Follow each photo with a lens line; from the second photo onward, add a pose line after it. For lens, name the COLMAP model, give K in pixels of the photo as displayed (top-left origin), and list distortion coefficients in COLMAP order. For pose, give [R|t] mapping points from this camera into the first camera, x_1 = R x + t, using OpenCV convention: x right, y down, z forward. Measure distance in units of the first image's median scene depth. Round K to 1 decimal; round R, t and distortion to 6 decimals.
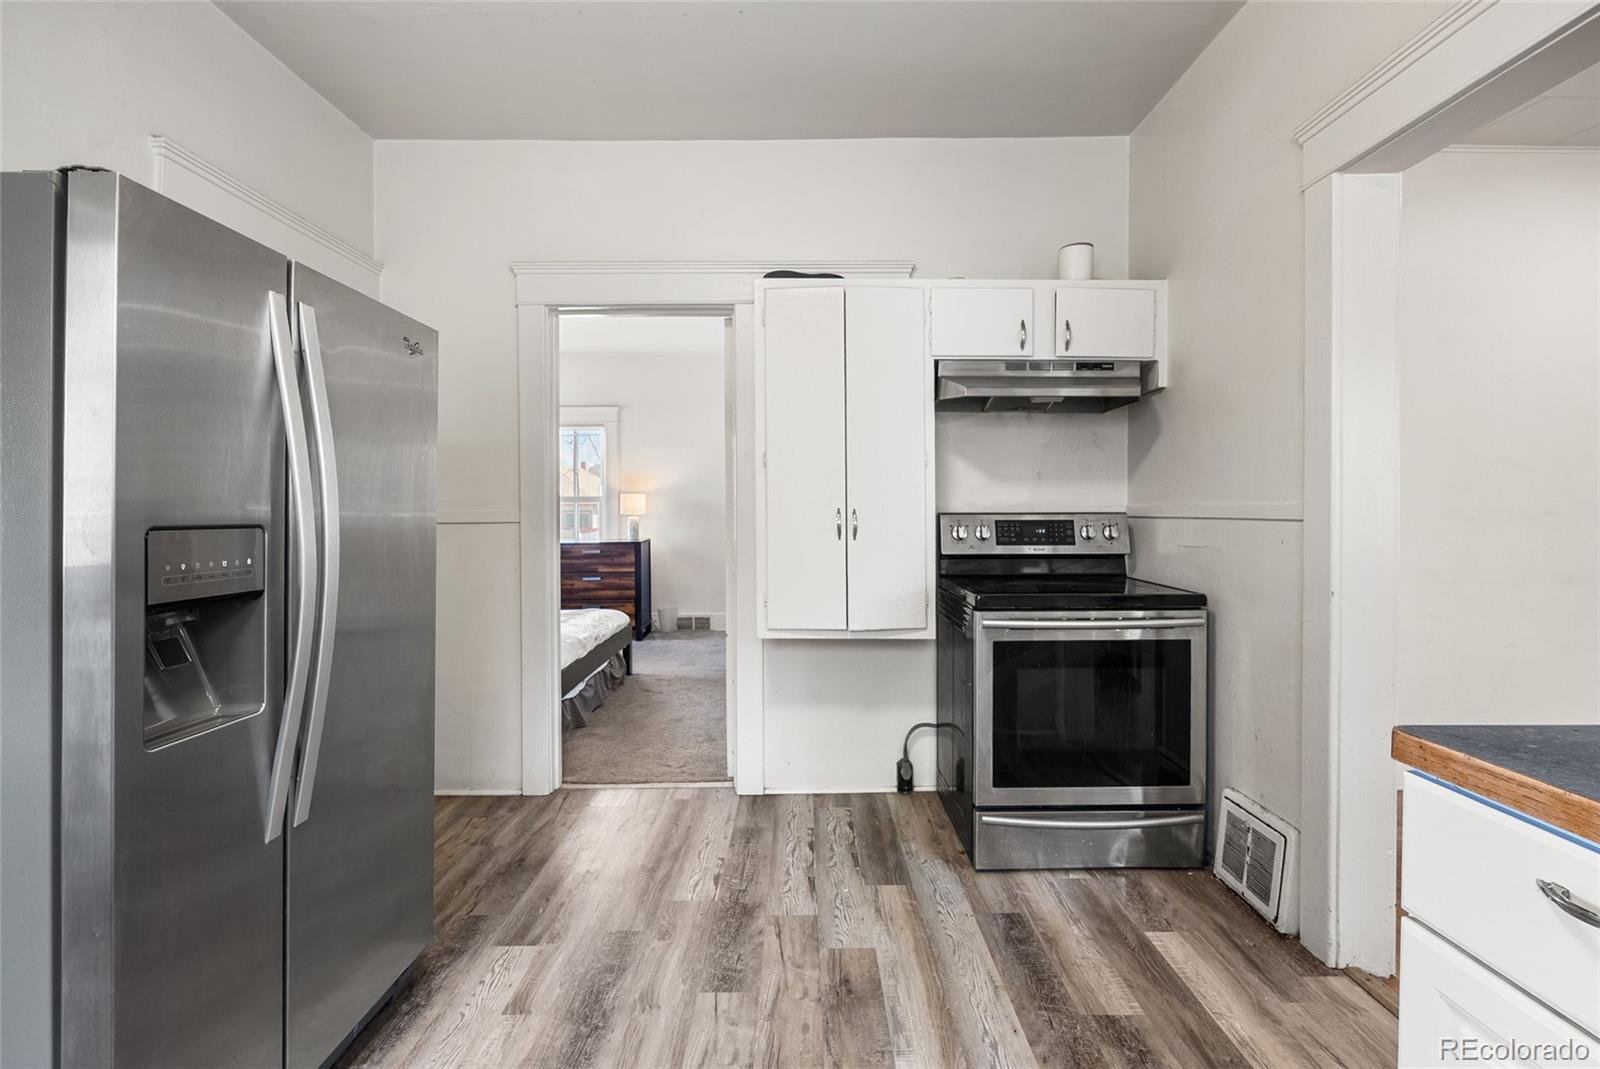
lens RADIAL K [[711.3, 0, 802.0], [0, 711.3, 526.7], [0, 0, 1]] dist [-0.005095, 0.000704]
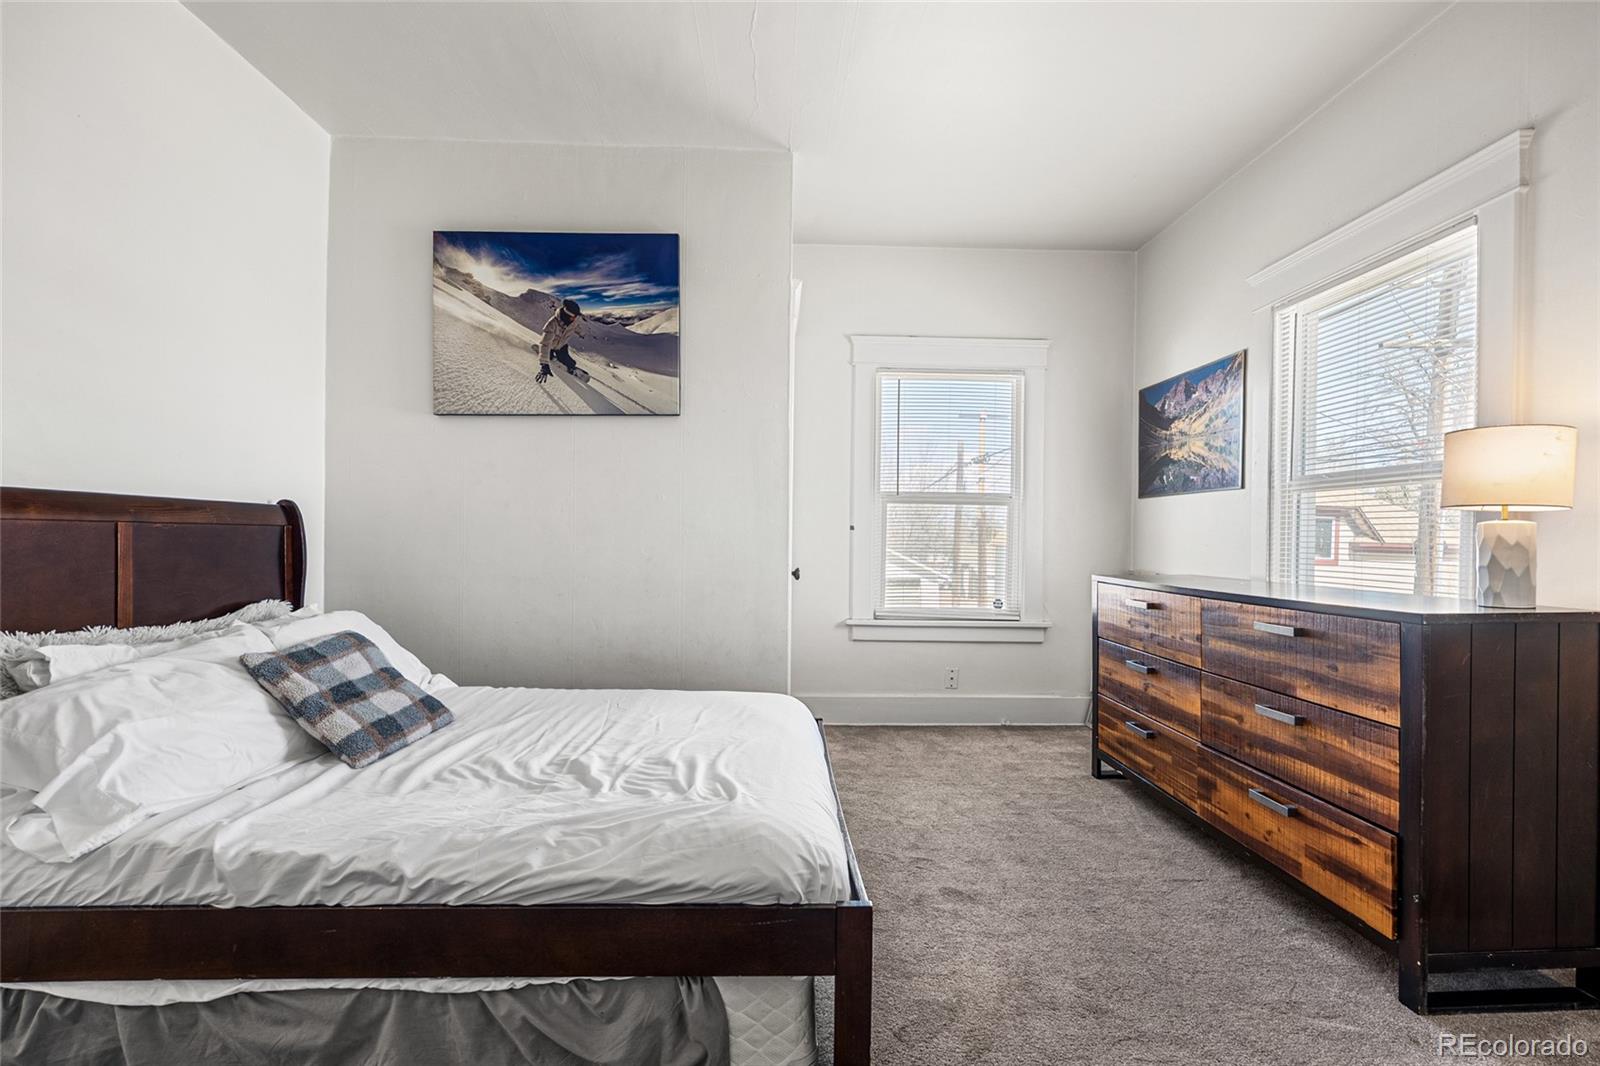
lens RADIAL K [[711.3, 0, 801.4], [0, 711.3, 534.1], [0, 0, 1]] dist [-0.005095, 0.000704]
pose [[0.032837, -0.000435, -0.999461, 0.015025], [-0.010607, 0.999943, -0.000784, -0.005063], [0.999404, 0.010627, 0.032831, 0.773770]]
